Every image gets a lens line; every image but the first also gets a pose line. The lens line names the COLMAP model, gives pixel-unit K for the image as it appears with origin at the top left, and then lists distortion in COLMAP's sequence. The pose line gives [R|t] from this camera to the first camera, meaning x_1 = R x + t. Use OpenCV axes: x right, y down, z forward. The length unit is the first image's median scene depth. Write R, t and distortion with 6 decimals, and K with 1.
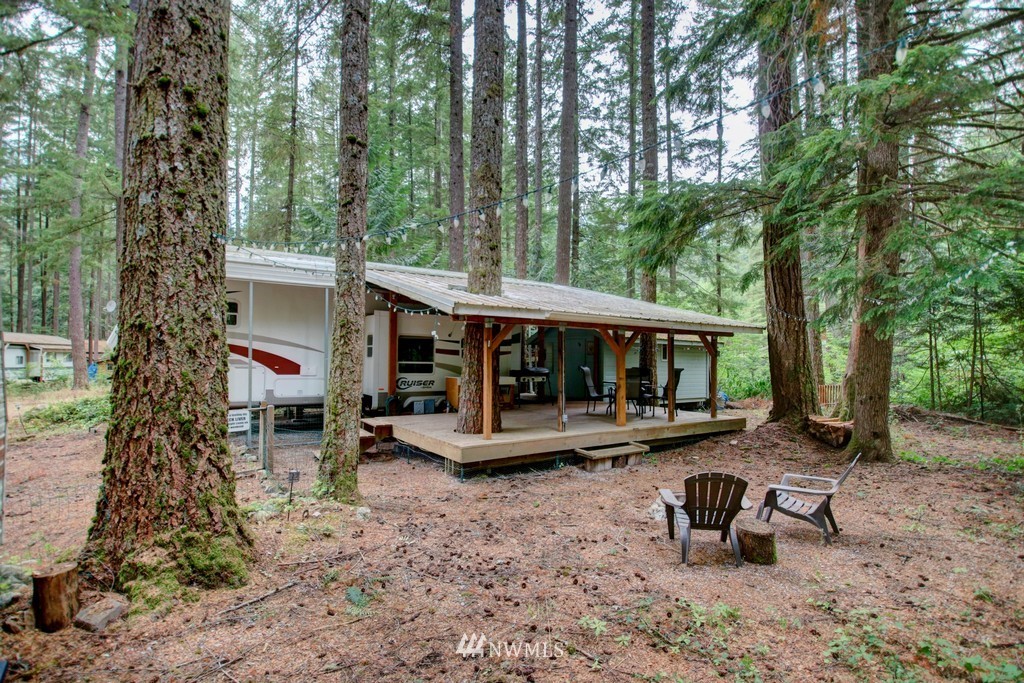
lens RADIAL K [[467.4, 0, 510.6], [0, 467.4, 358.7], [0, 0, 1]] dist [0.002065, -0.020940]
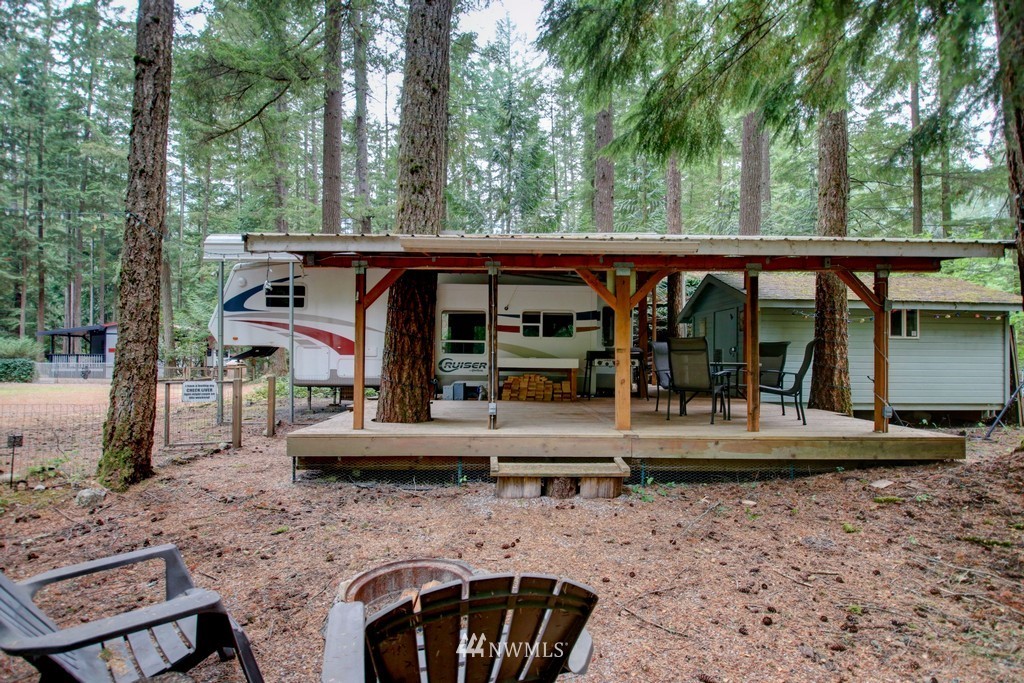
lens RADIAL K [[467.4, 0, 510.6], [0, 467.4, 358.7], [0, 0, 1]] dist [0.002065, -0.020940]
pose [[0.842458, -0.002940, -0.538754, 0.477283], [0.004356, 0.999990, 0.001354, 0.056883], [0.538745, -0.003487, 0.842462, 0.458921]]
